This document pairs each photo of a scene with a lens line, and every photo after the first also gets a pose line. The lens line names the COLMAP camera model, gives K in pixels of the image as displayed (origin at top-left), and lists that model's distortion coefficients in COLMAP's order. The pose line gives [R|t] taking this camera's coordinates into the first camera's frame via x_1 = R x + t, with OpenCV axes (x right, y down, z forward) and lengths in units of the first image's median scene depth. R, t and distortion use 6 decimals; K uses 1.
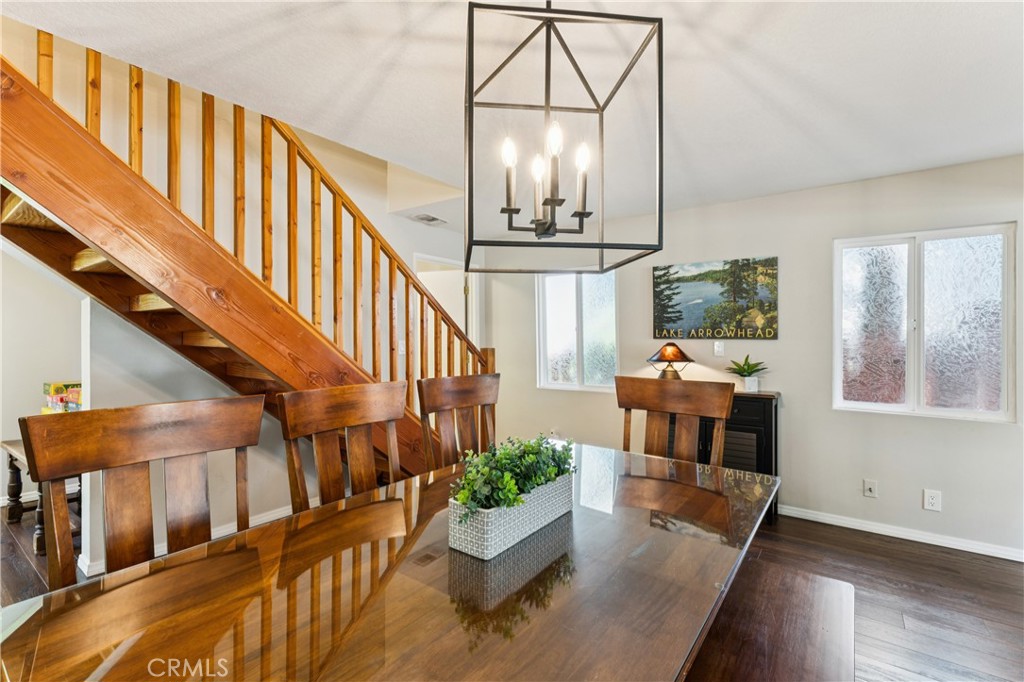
lens RADIAL K [[471.5, 0, 512.7], [0, 471.5, 338.1], [0, 0, 1]] dist [-0.001593, -0.000082]
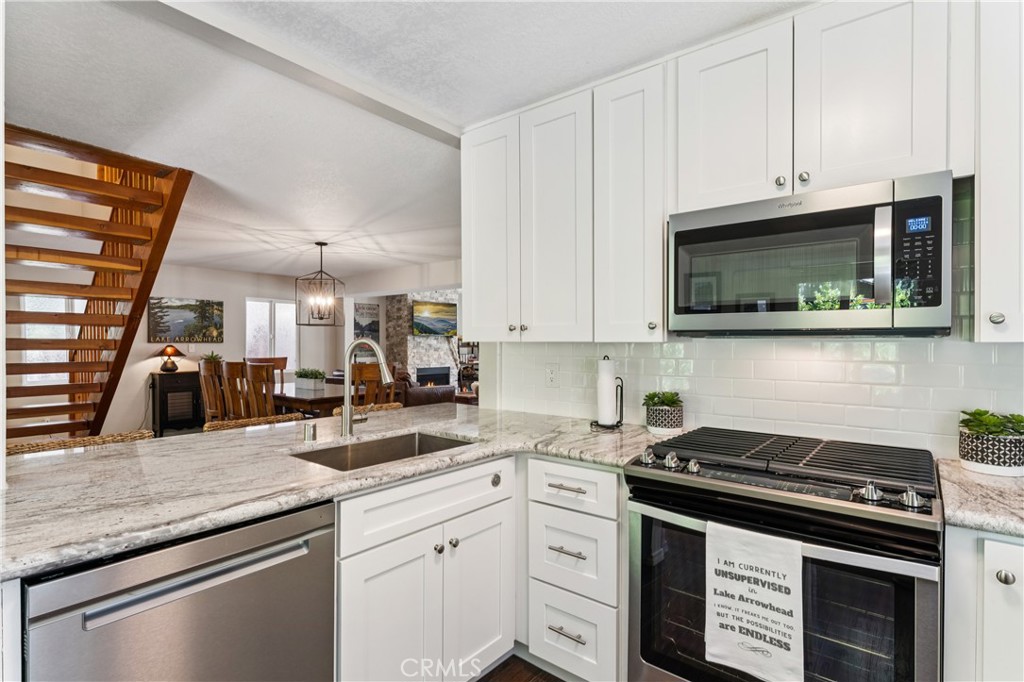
lens RADIAL K [[501.3, 0, 513.2], [0, 501.3, 342.3], [0, 0, 1]] dist [0.000213, 0.000021]
pose [[0.054396, -0.001103, 0.998519, -1.396872], [0.002322, 0.999997, 0.000978, 0.001435], [-0.998517, 0.002266, 0.054398, -0.319925]]
